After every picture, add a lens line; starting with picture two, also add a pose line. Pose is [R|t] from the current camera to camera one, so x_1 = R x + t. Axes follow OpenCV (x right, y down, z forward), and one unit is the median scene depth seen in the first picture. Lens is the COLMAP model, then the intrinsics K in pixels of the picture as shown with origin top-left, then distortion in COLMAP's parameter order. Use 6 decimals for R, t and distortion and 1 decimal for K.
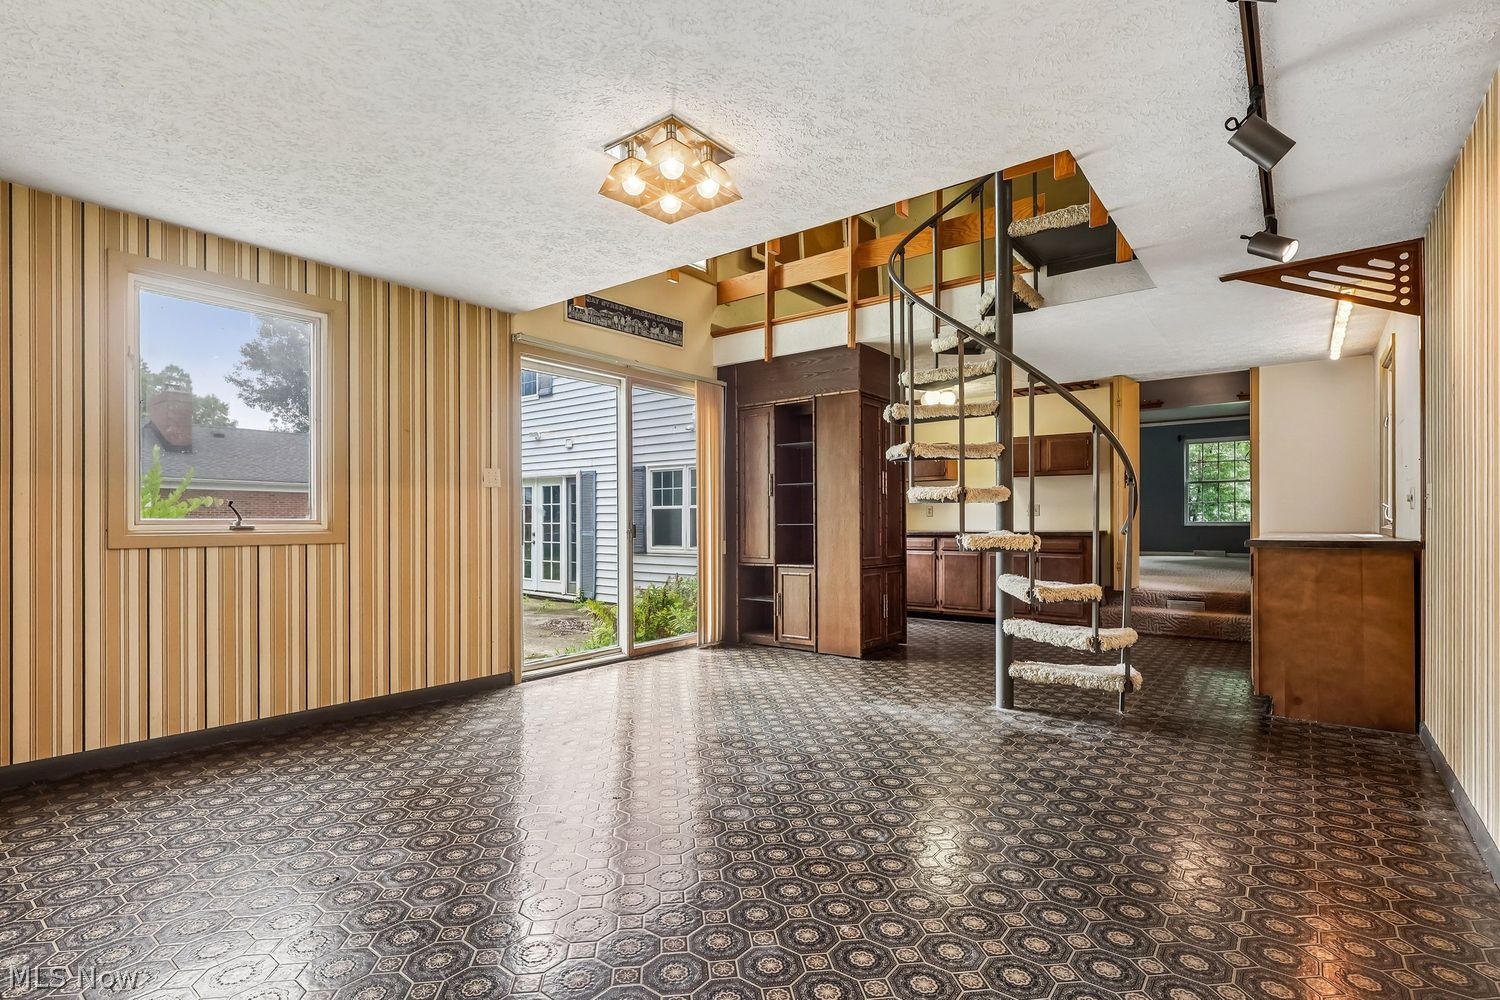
lens RADIAL K [[723.4, 0, 744.0], [0, 723.4, 524.3], [0, 0, 1]] dist [-0.003028, -0.000201]
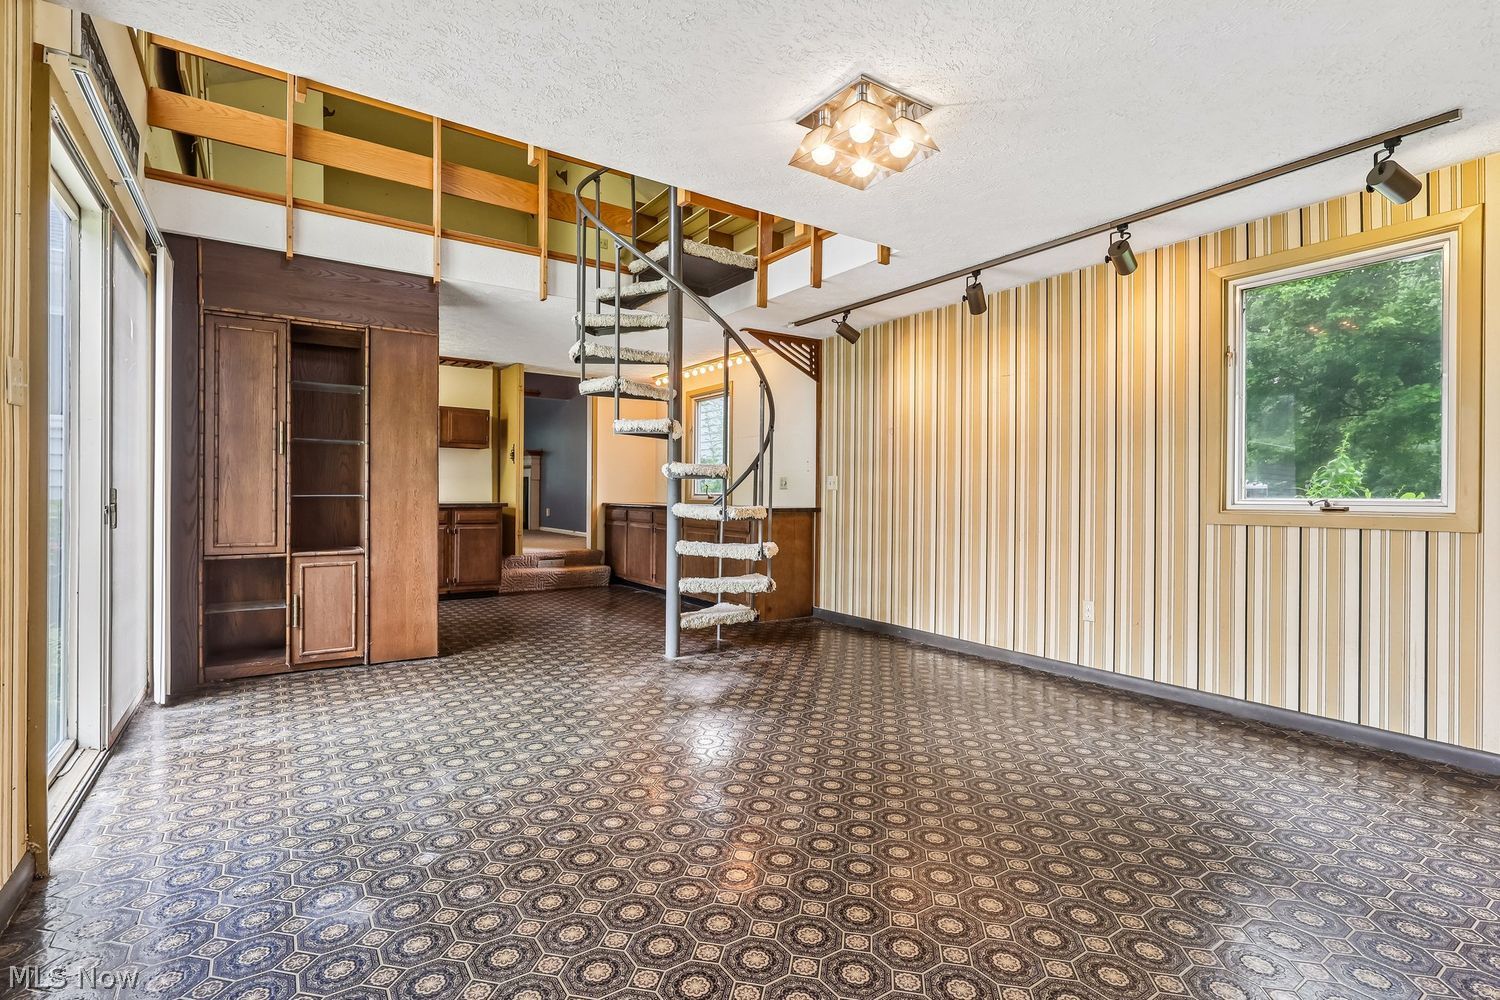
lens RADIAL K [[695.1, 0, 750.0], [0, 695.1, 500.0], [0, 0, 1]] dist [-0.000675, 0.000120]
pose [[0.297056, -0.002013, 0.954858, -0.526318], [-0.006362, 0.999971, 0.004088, -0.001410], [-0.954839, -0.007290, 0.297034, 0.441844]]
